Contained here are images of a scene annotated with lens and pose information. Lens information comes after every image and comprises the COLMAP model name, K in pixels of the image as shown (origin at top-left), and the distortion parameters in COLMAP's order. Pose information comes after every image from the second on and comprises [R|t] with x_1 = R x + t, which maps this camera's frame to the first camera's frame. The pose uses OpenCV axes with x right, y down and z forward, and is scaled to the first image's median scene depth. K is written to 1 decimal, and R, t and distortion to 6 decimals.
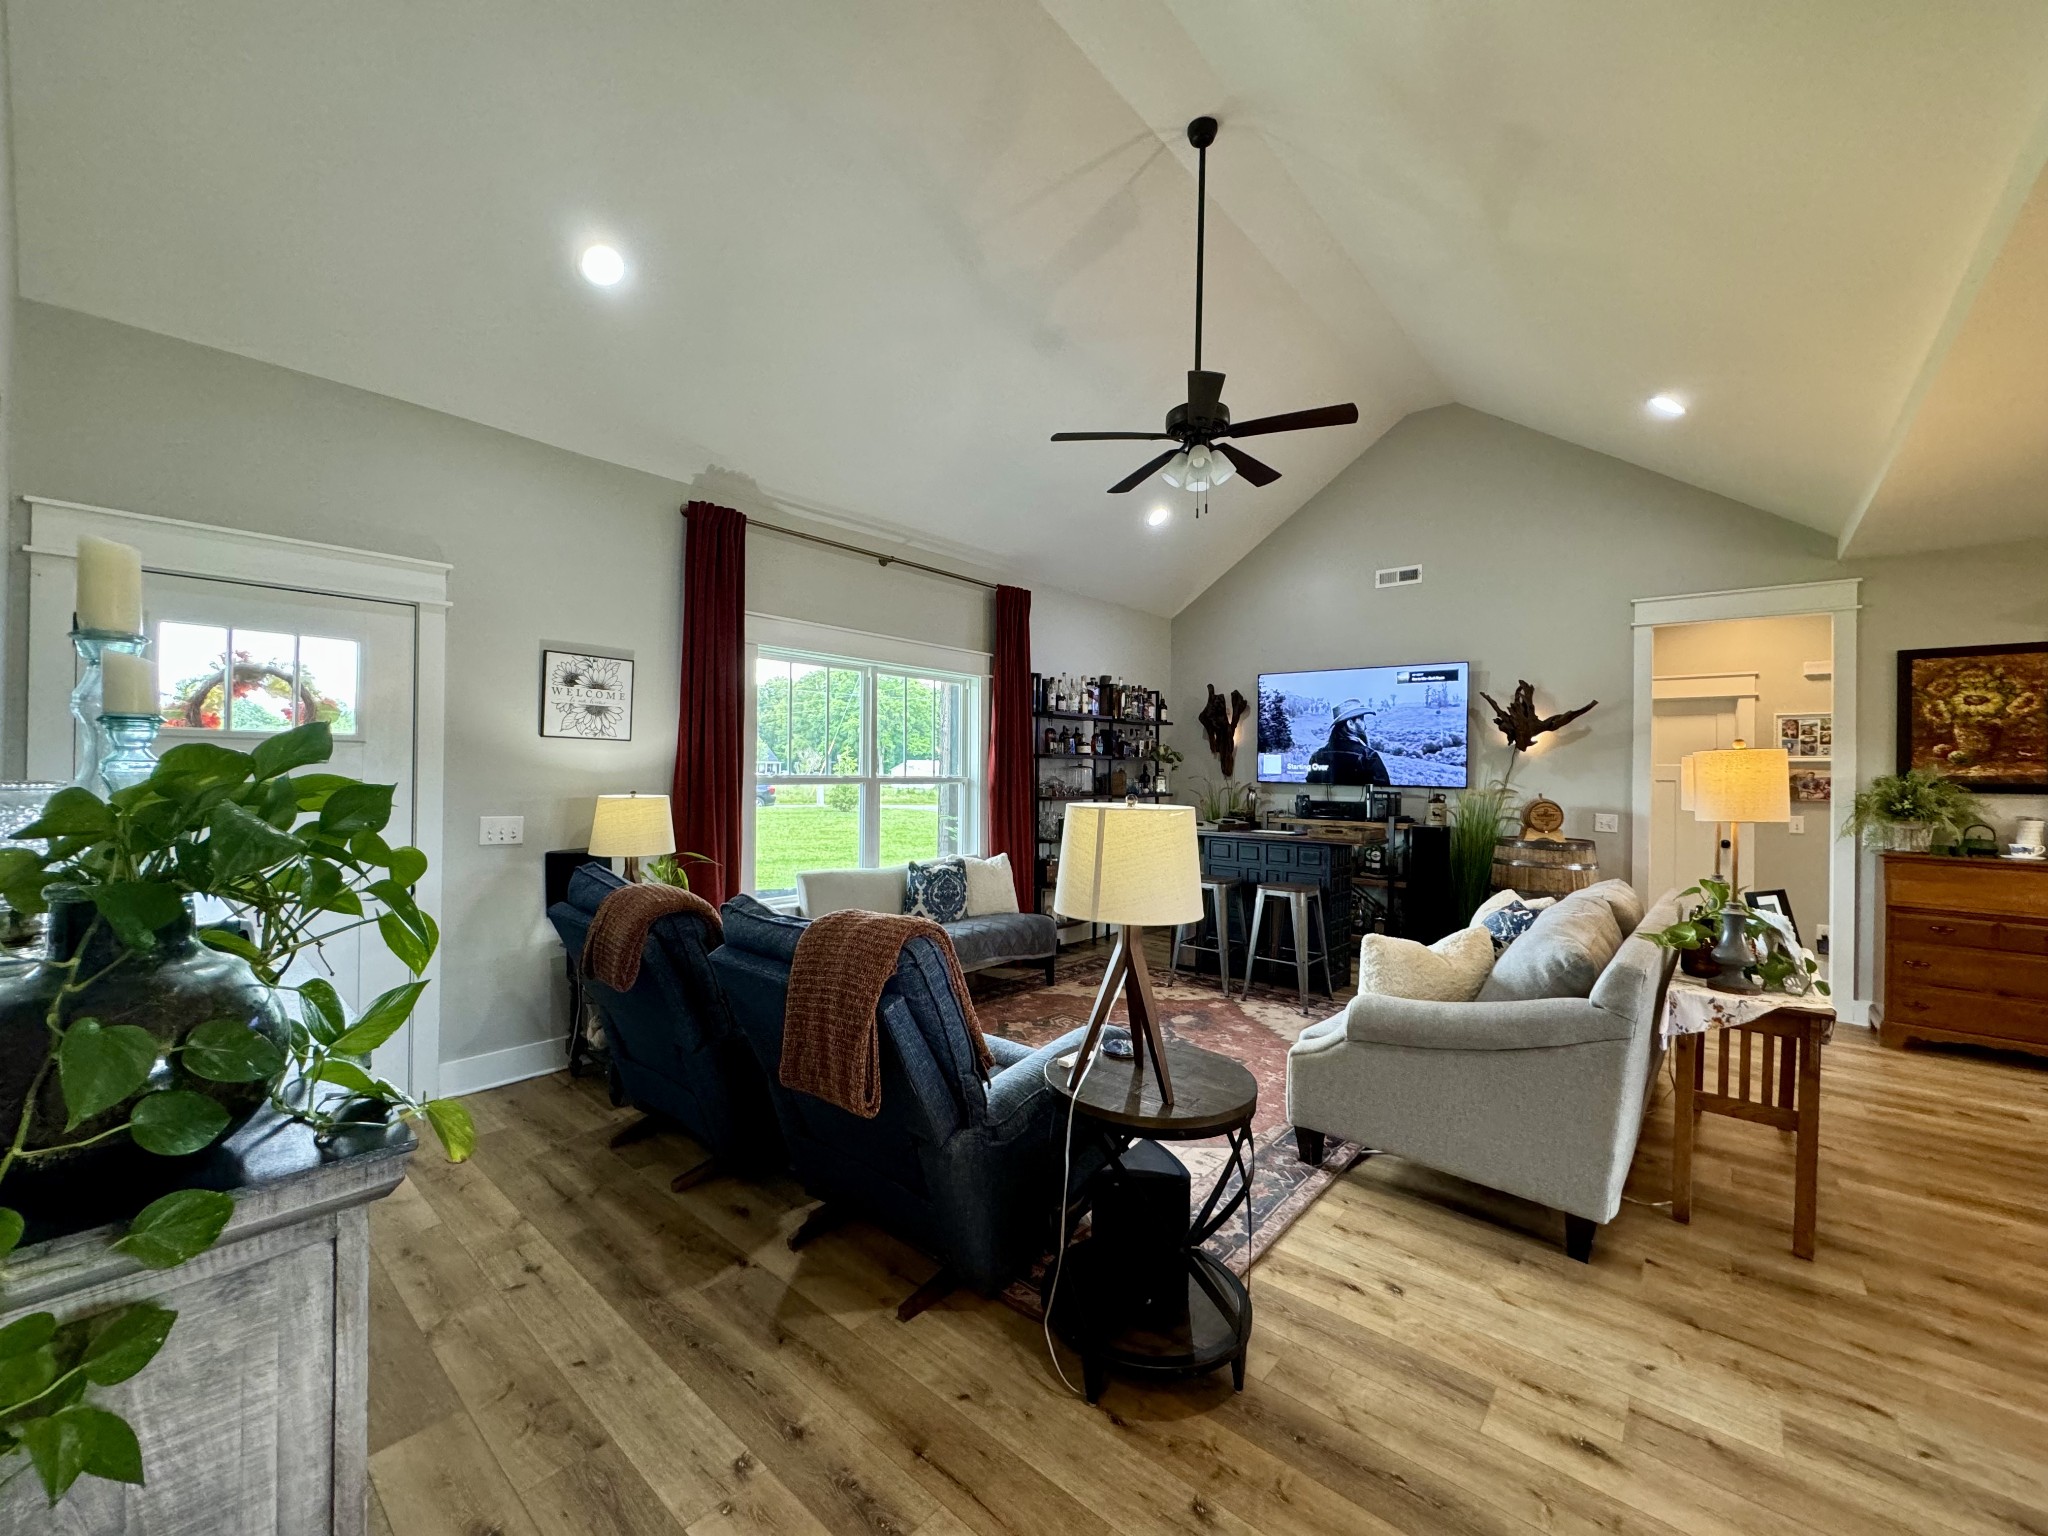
lens RADIAL K [[816.3, 0, 1020.0], [0, 816.3, 763.6], [0, 0, 1]] dist [-0.002353, 0.000141]
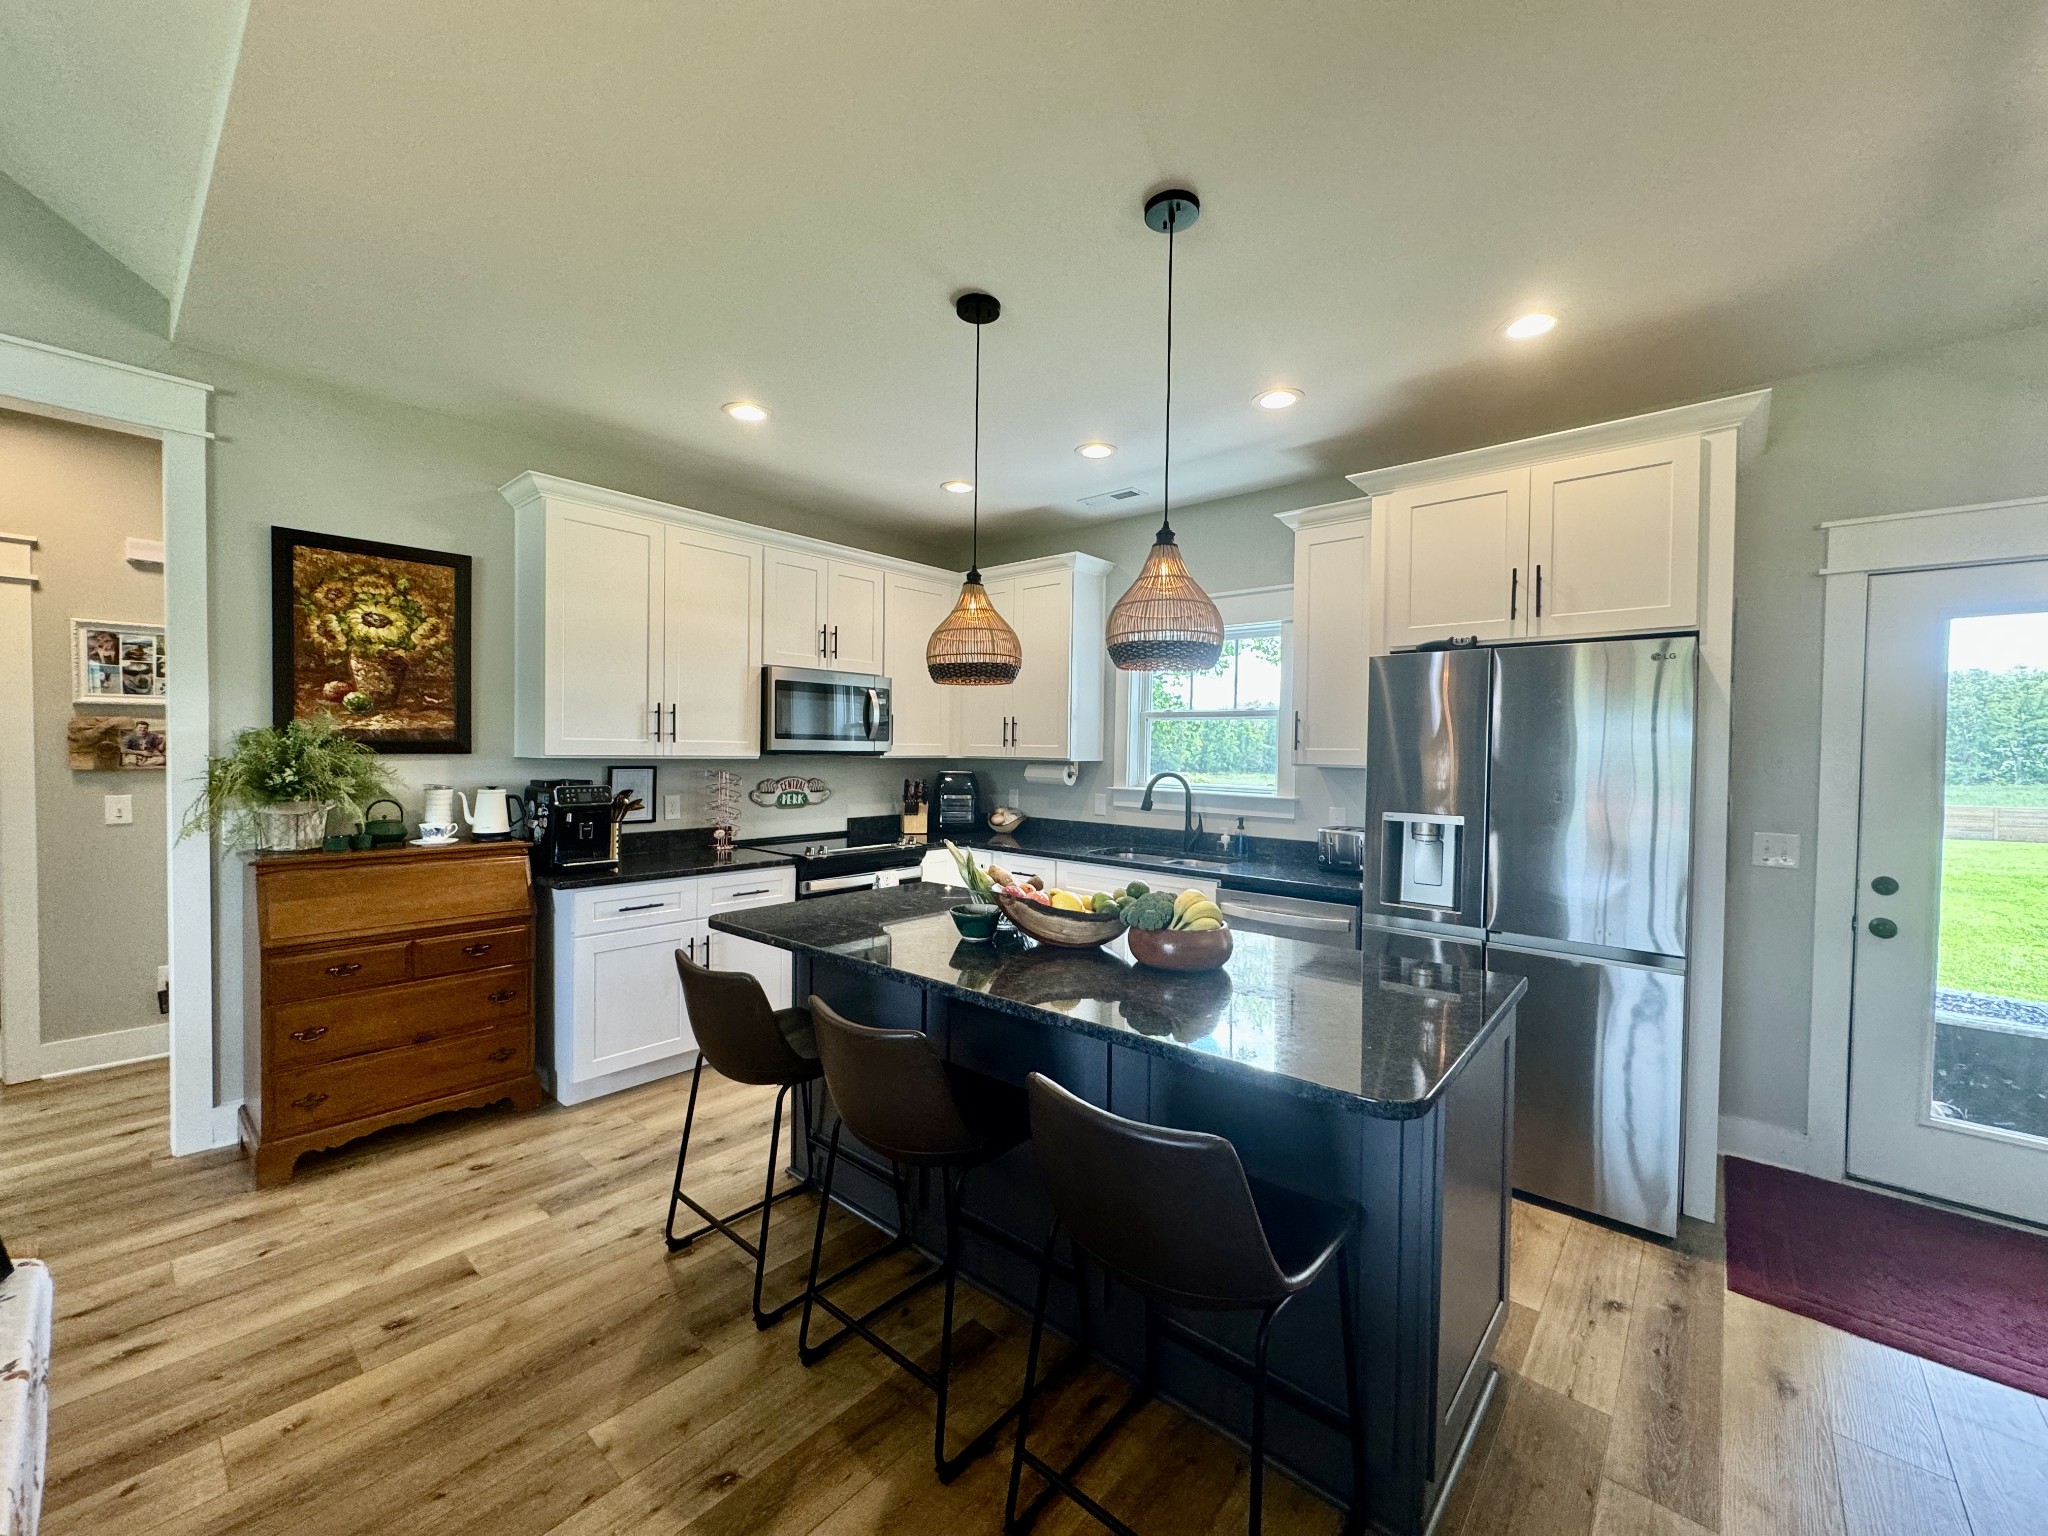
lens RADIAL K [[816.3, 0, 1020.0], [0, 816.3, 763.6], [0, 0, 1]] dist [-0.002353, 0.000141]
pose [[0.006190, -0.038113, 0.999254, 0.475655], [-0.019248, 0.999084, 0.038225, 0.007273], [-0.999796, -0.019470, 0.005451, 0.442883]]
